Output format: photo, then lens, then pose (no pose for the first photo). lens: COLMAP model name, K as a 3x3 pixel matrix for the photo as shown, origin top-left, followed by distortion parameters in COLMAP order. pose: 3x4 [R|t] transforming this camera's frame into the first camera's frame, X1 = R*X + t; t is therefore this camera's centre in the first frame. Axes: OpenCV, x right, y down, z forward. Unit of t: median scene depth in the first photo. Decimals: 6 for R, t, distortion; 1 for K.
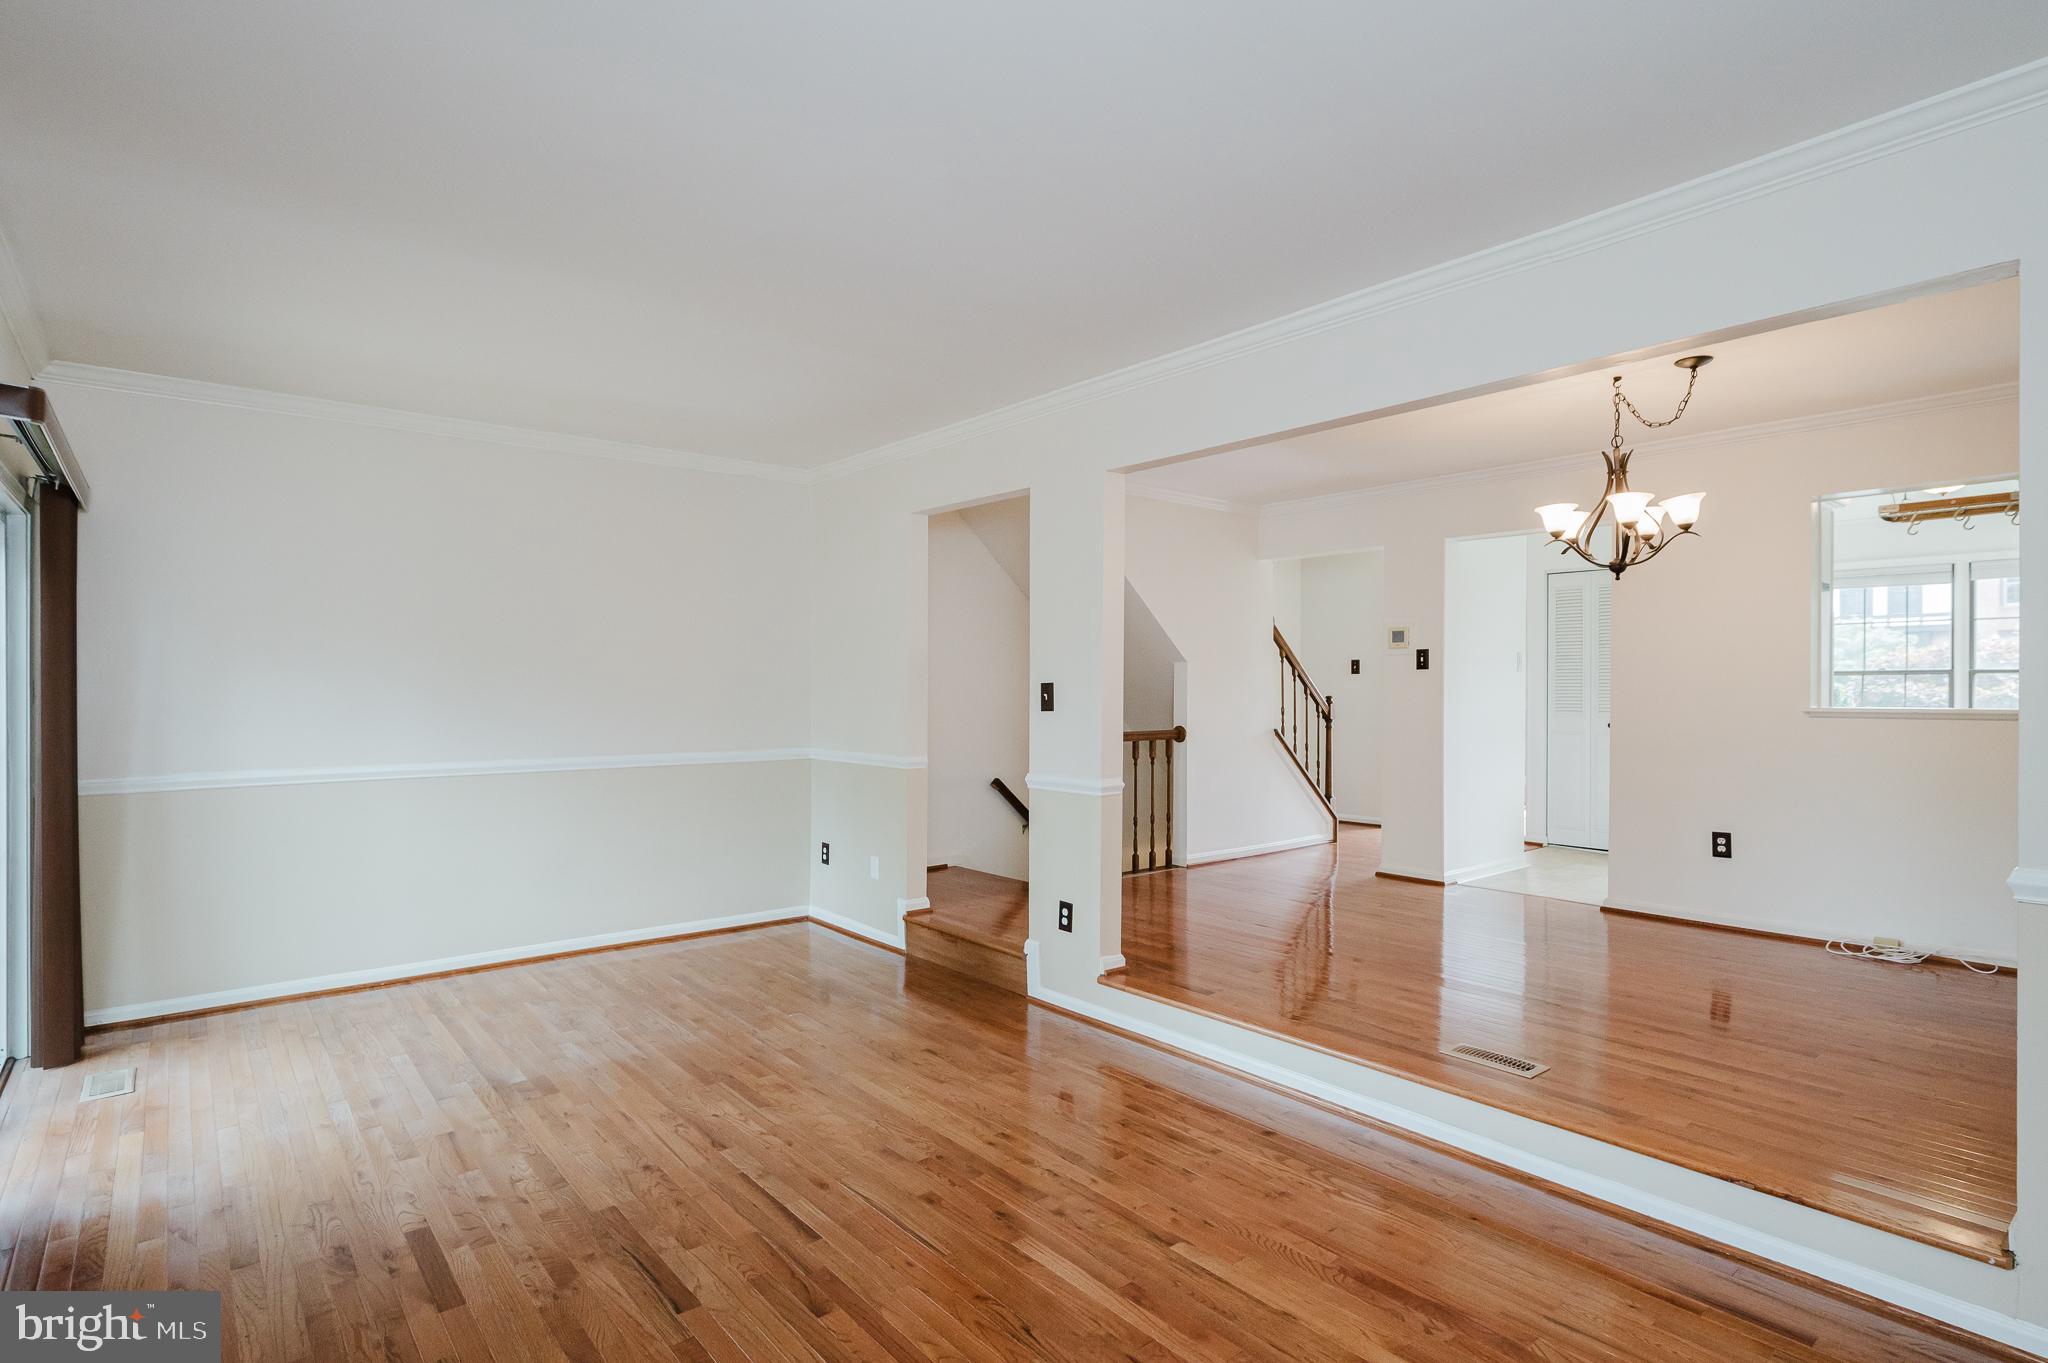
lens RADIAL K [[1032.8, 0, 1015.4], [0, 1032.8, 680.3], [0, 0, 1]] dist [0.001474, -0.000703]
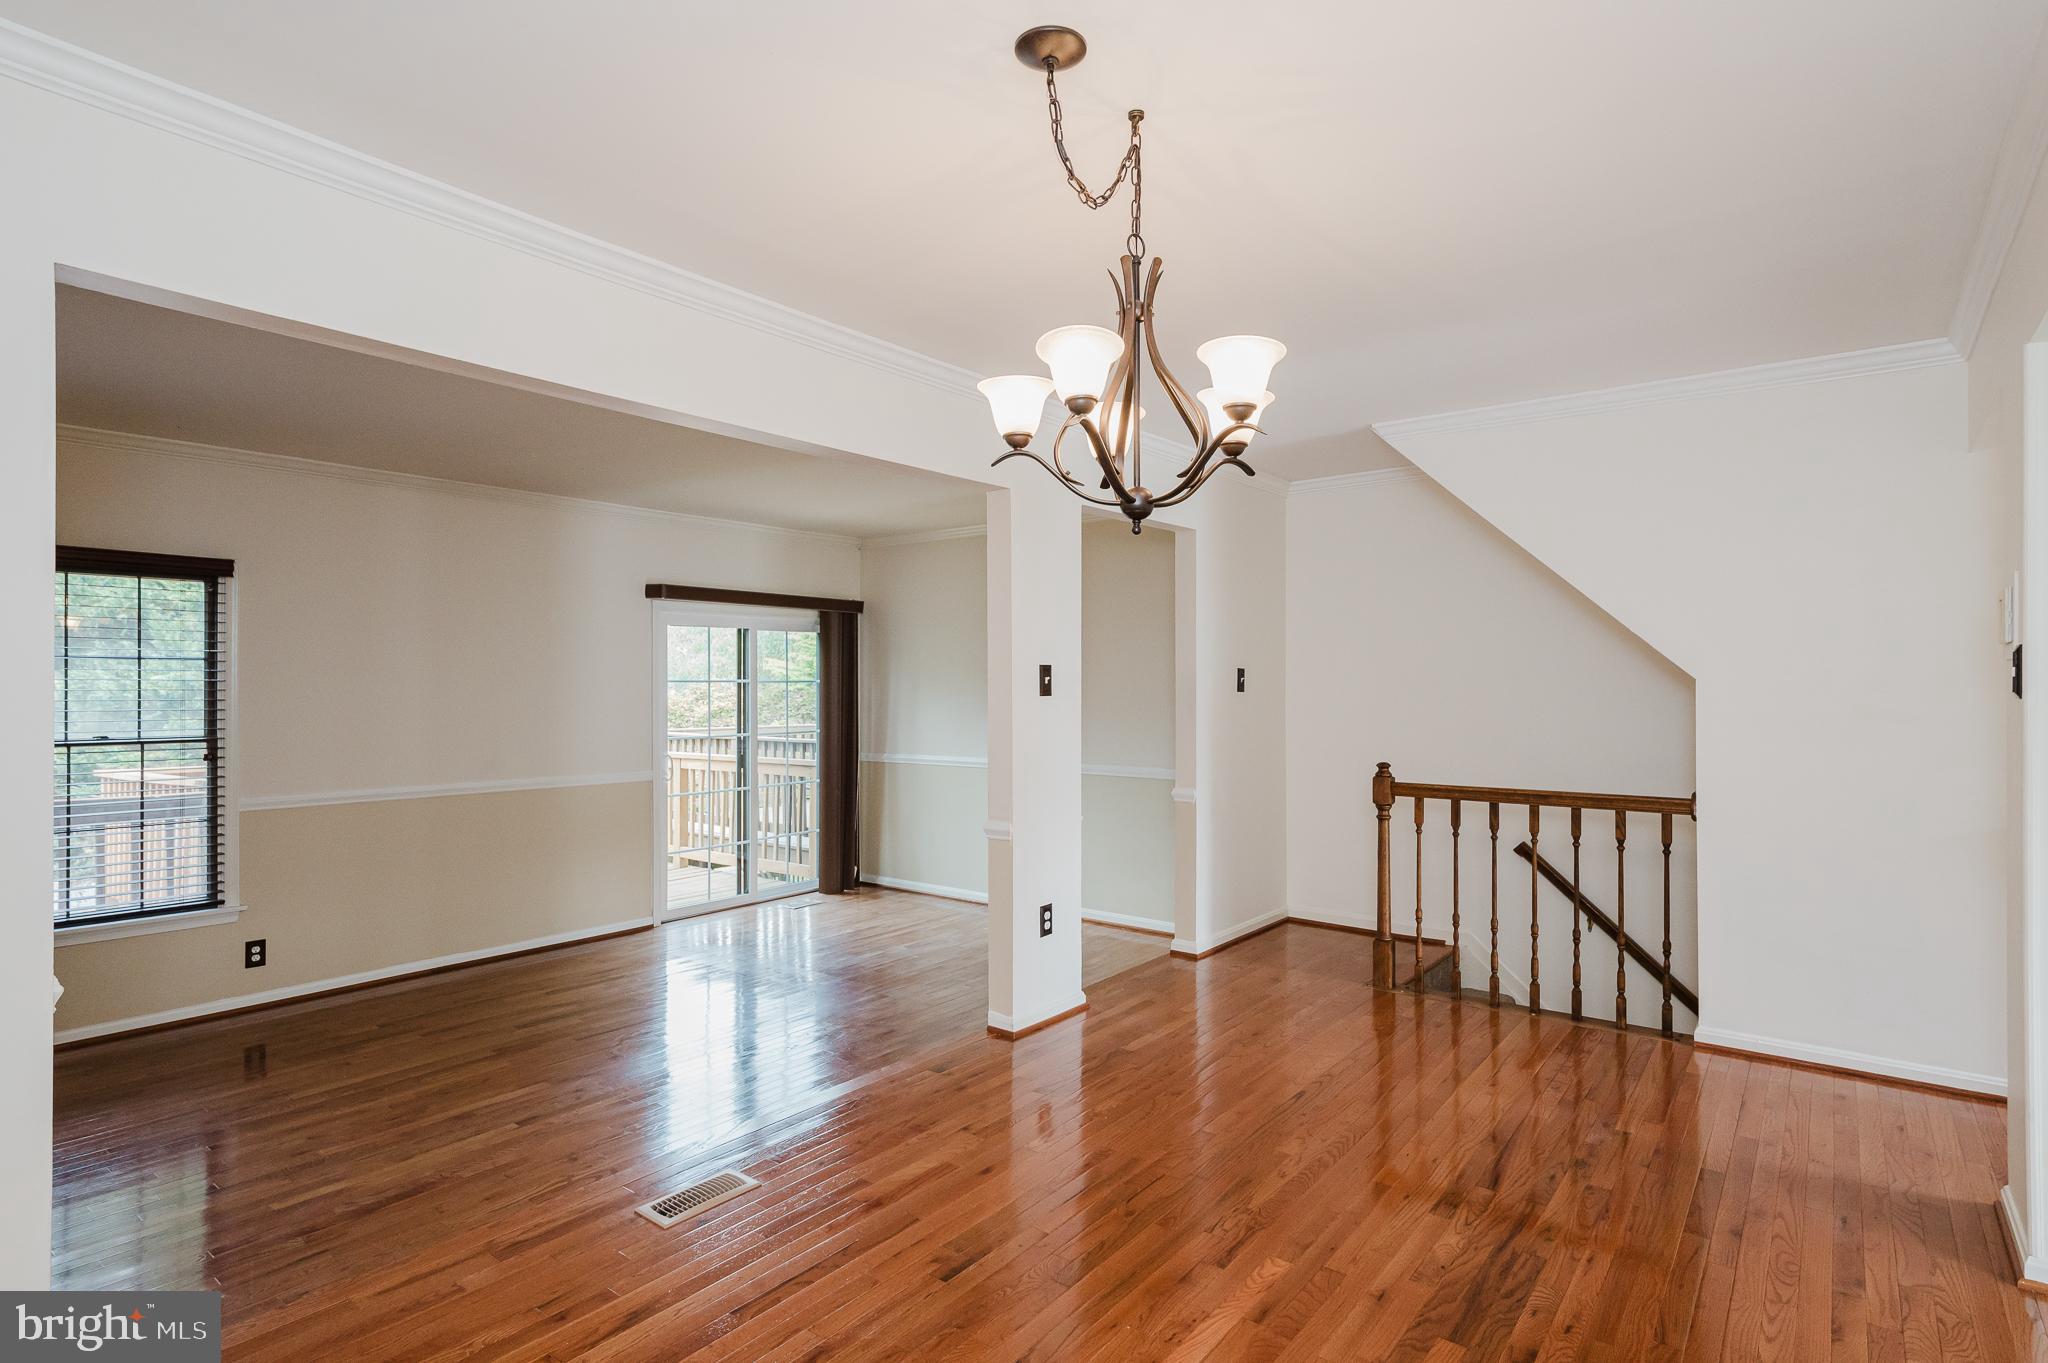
lens RADIAL K [[1032.8, 0, 1015.4], [0, 1032.8, 680.3], [0, 0, 1]] dist [0.001474, -0.000703]
pose [[0.219754, -0.006015, -0.975537, 1.221910], [0.007108, 0.999964, -0.004564, -0.035475], [0.975529, -0.005931, 0.219789, 0.986302]]
